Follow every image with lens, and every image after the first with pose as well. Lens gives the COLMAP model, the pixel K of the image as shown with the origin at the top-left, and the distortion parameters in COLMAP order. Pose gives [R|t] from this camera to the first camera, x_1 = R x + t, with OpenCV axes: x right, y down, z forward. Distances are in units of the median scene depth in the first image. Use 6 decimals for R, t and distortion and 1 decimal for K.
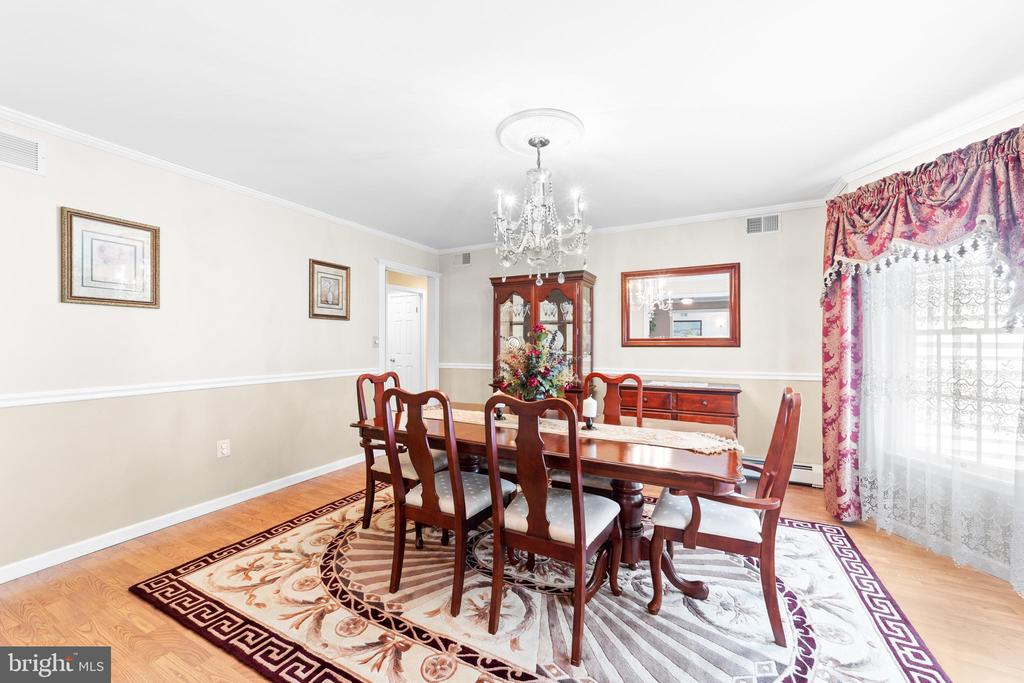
lens RADIAL K [[396.2, 0, 512.0], [0, 396.2, 341.5], [0, 0, 1]] dist [-0.021343, 0.010739]
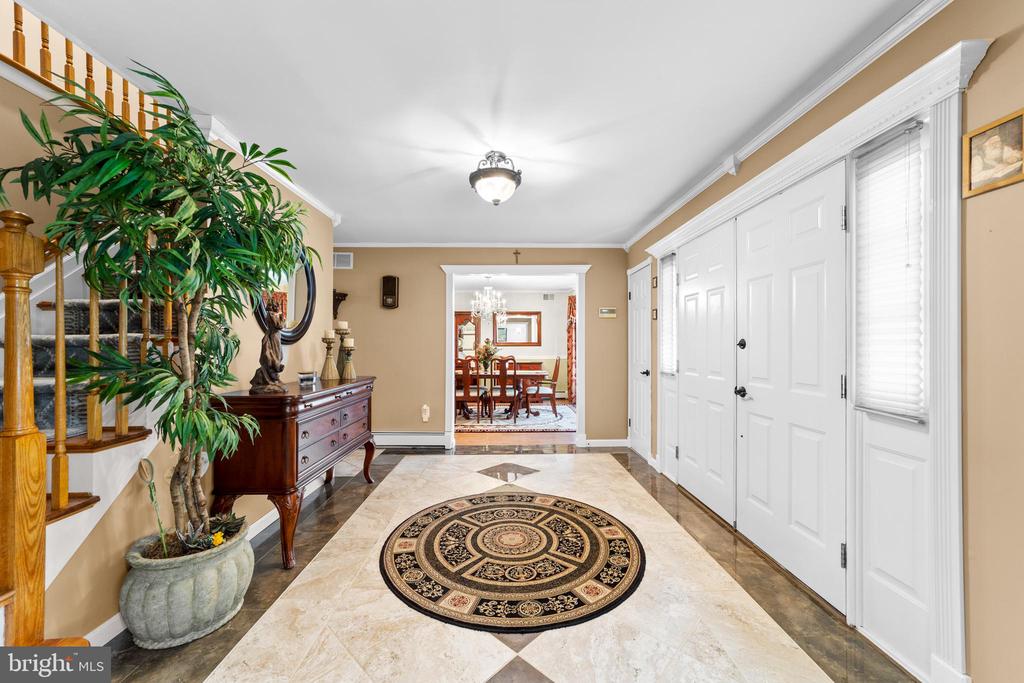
lens RADIAL K [[396.2, 0, 512.0], [0, 396.2, 341.5], [0, 0, 1]] dist [-0.021343, 0.010739]
pose [[0.876590, -0.001457, 0.481236, -1.155806], [0.000873, 0.999999, 0.001438, -0.026876], [-0.481237, -0.000841, 0.876590, -1.622886]]
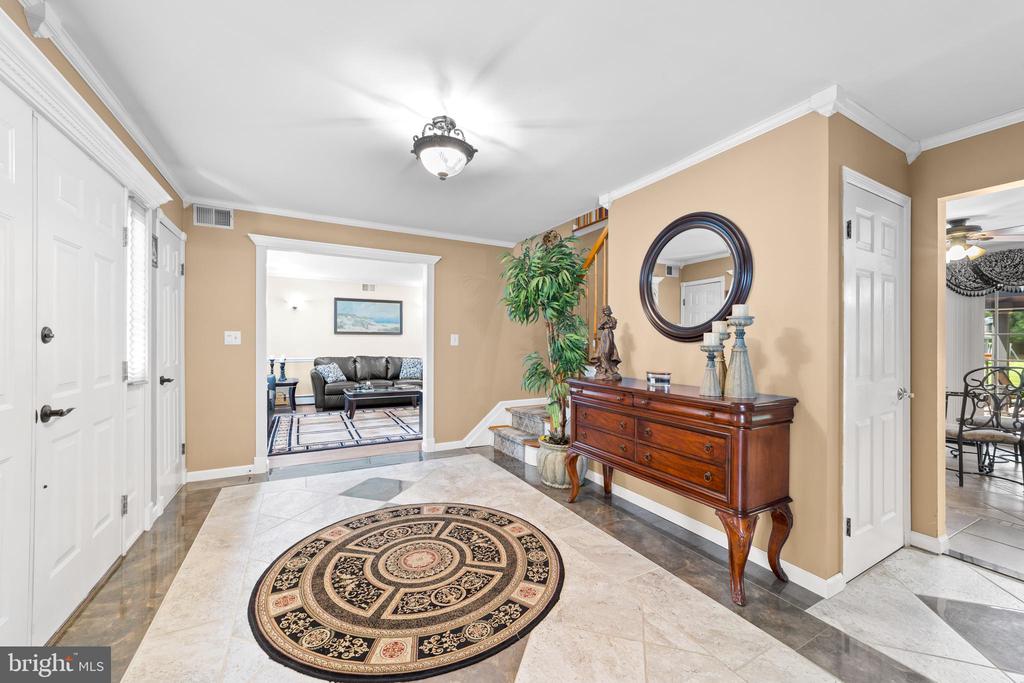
lens RADIAL K [[396.2, 0, 512.0], [0, 396.2, 341.5], [0, 0, 1]] dist [-0.021343, 0.010739]
pose [[-0.560458, -0.008466, -0.828139, 2.232627], [-0.004633, 0.999964, -0.007087, 0.032043], [0.828170, -0.000135, -0.560477, 3.131730]]
